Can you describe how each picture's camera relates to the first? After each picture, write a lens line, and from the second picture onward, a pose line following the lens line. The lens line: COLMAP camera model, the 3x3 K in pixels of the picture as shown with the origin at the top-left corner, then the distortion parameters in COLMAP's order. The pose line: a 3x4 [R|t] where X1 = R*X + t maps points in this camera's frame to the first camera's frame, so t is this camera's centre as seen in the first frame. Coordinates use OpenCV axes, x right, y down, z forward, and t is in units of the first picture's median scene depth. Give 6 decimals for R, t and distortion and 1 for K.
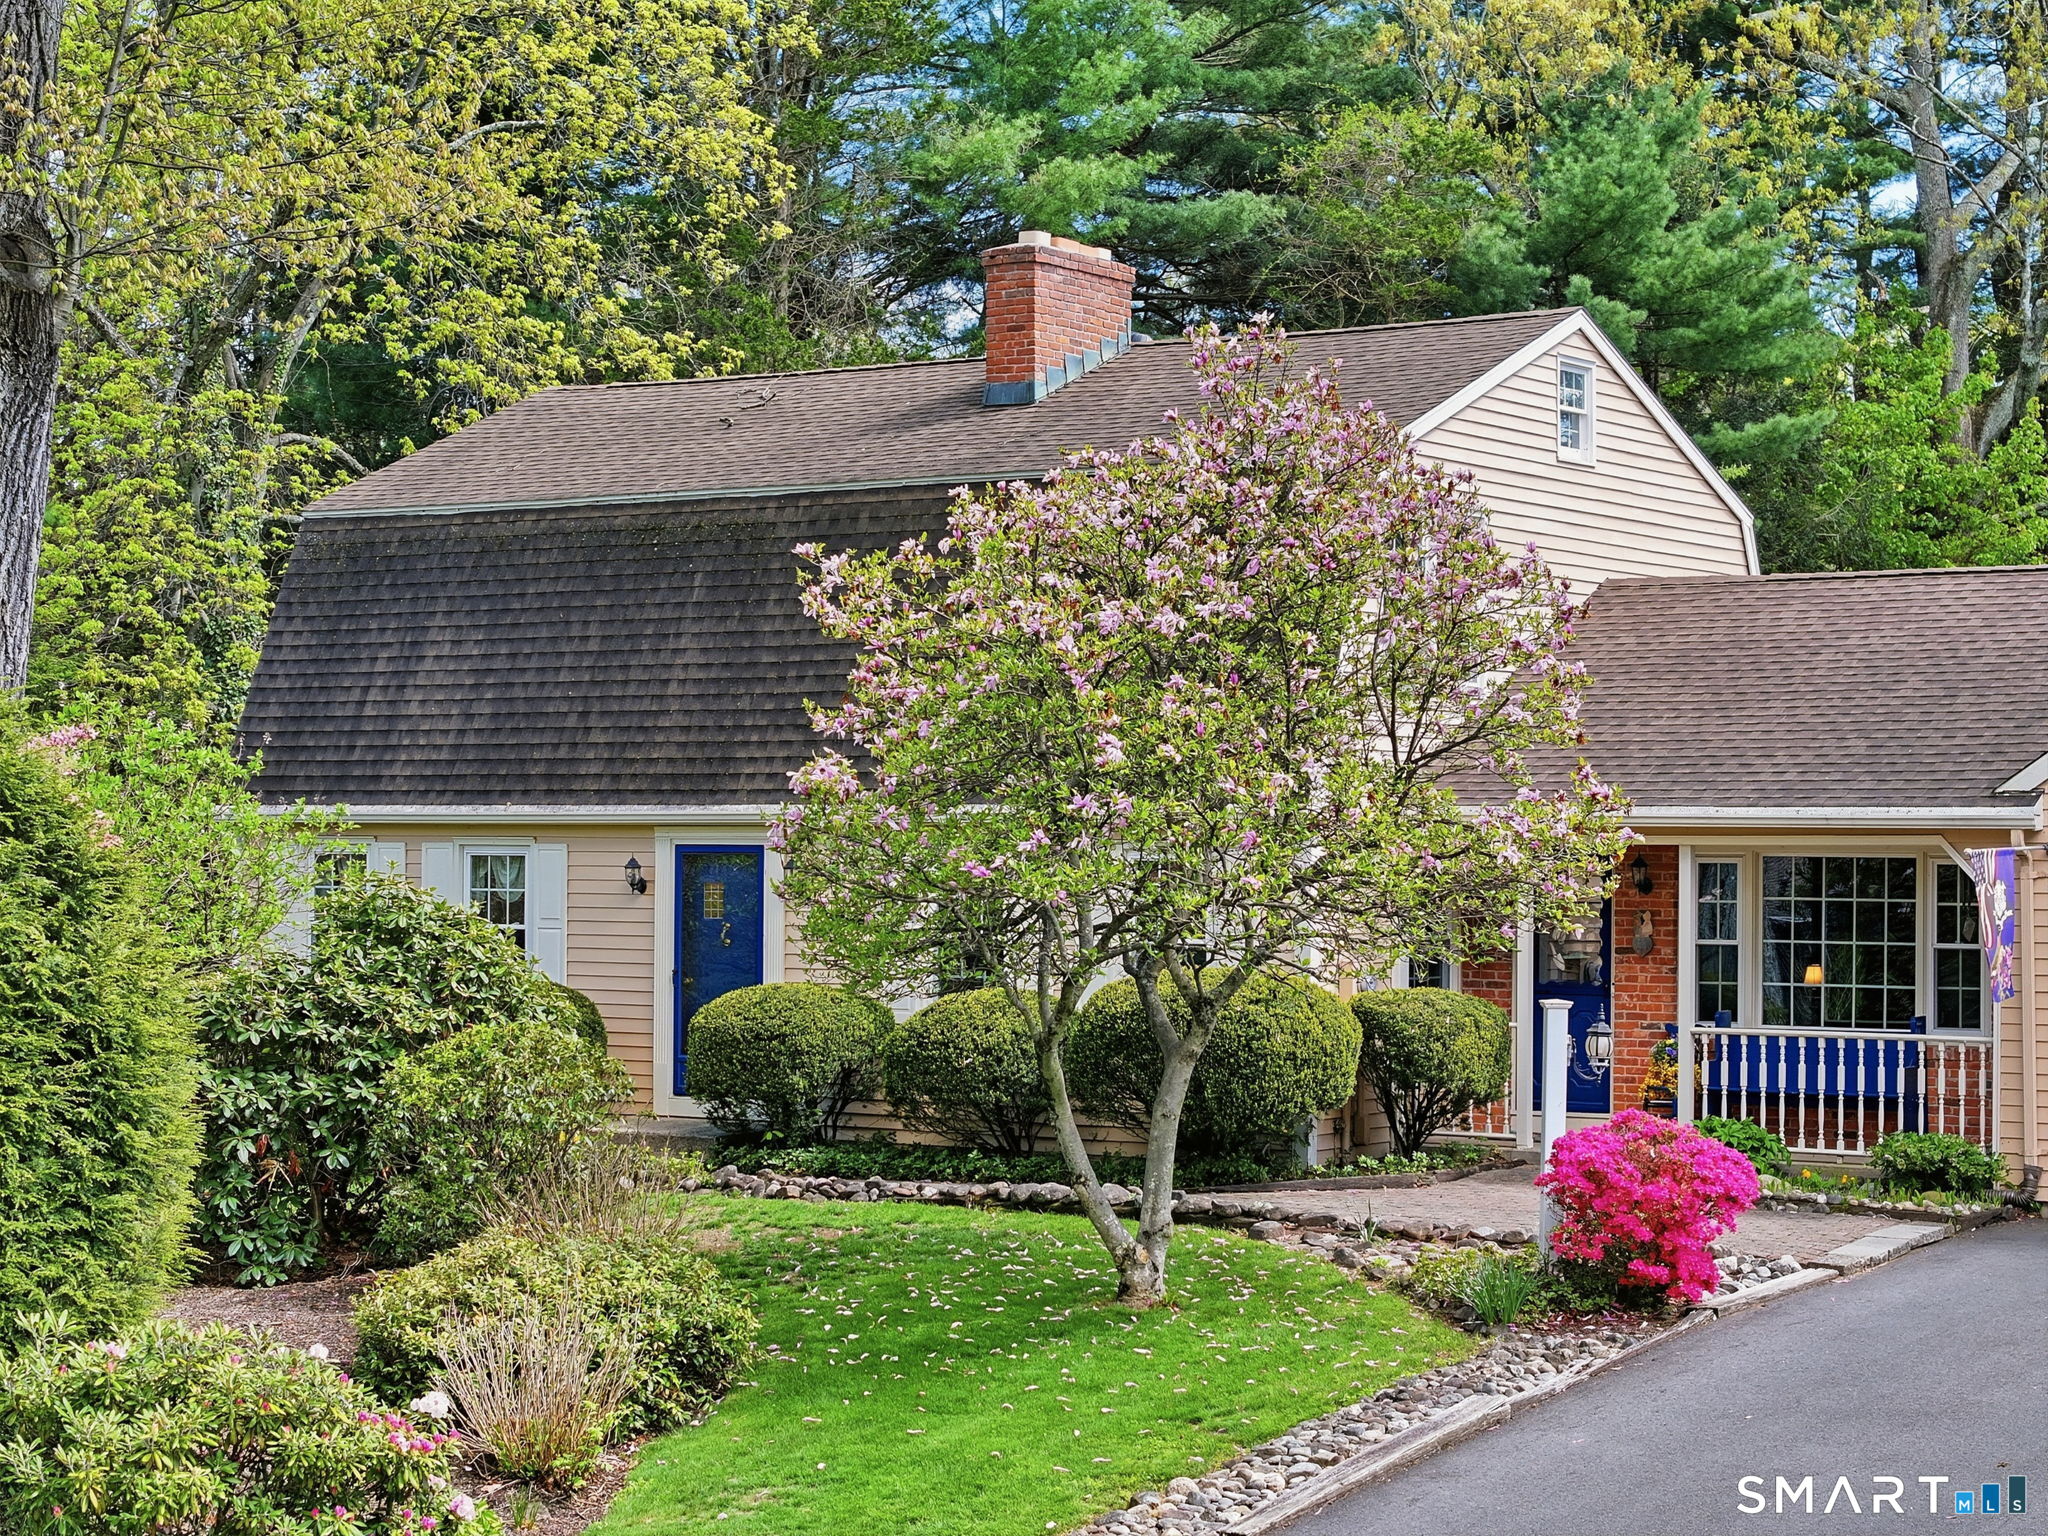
lens RADIAL K [[3659.9, 0, 1023.9], [0, 3659.9, 774.9], [0, 0, 1]] dist [-0.167326, 0.000000]
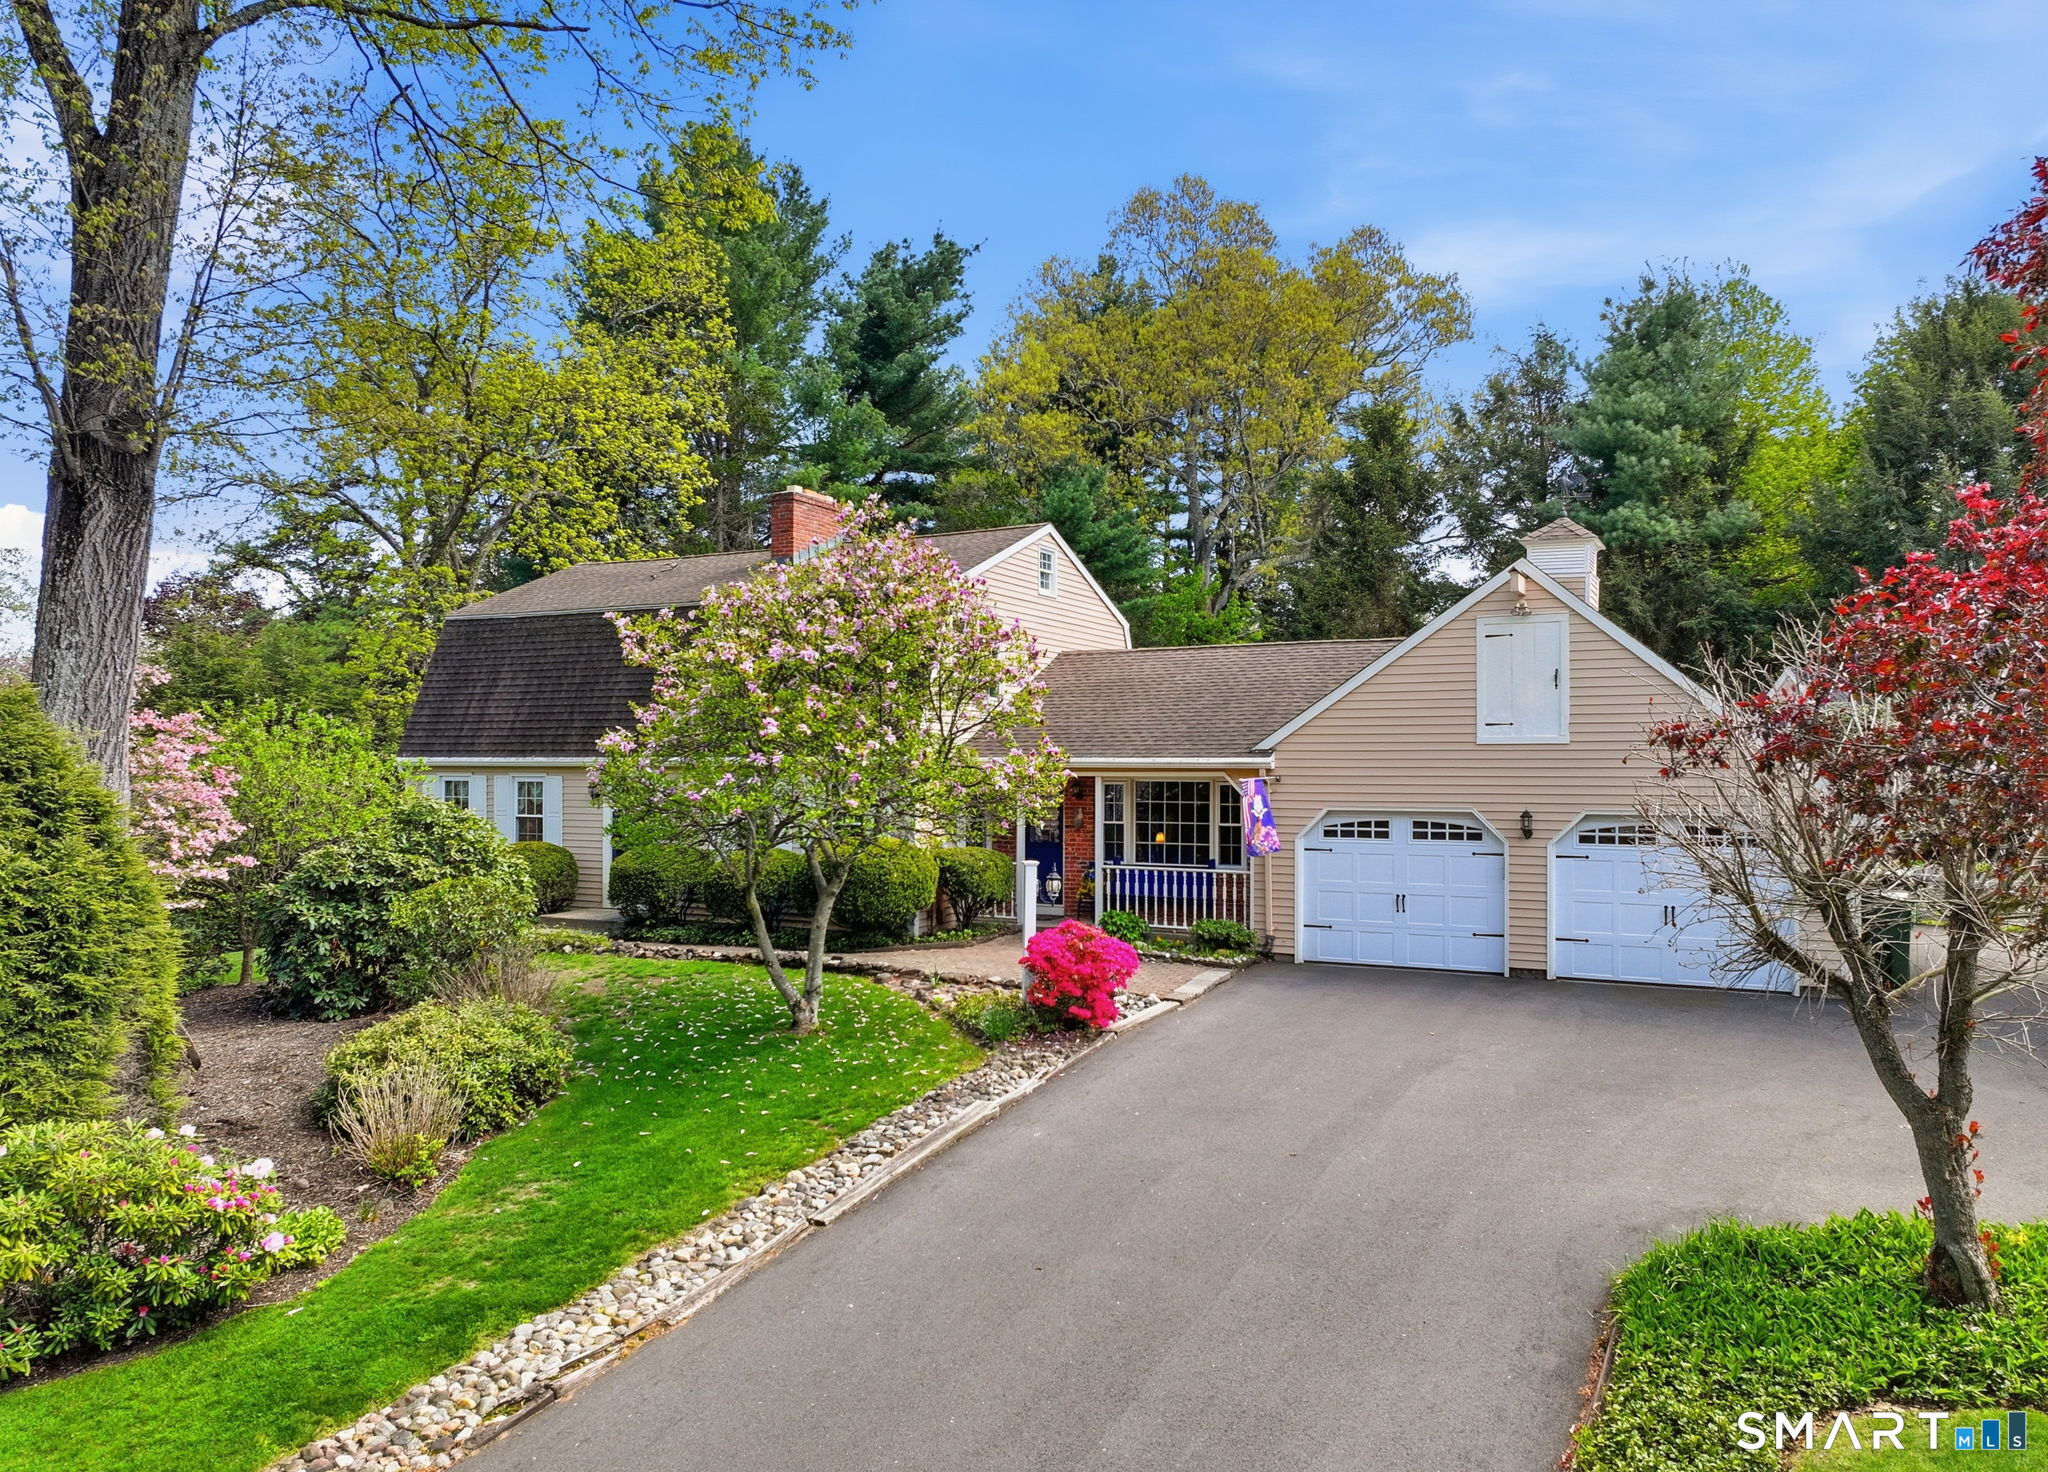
lens RADIAL K [[2431.7, 0, 1023.7], [0, 2431.7, 717.5], [0, 0, 1]] dist [-0.240355, 0.000000]
pose [[0.988926, 0.000202, 0.148411, -0.049130], [0.001172, 0.999957, -0.009173, -0.000931], [-0.148407, 0.009246, 0.988883, -0.271067]]
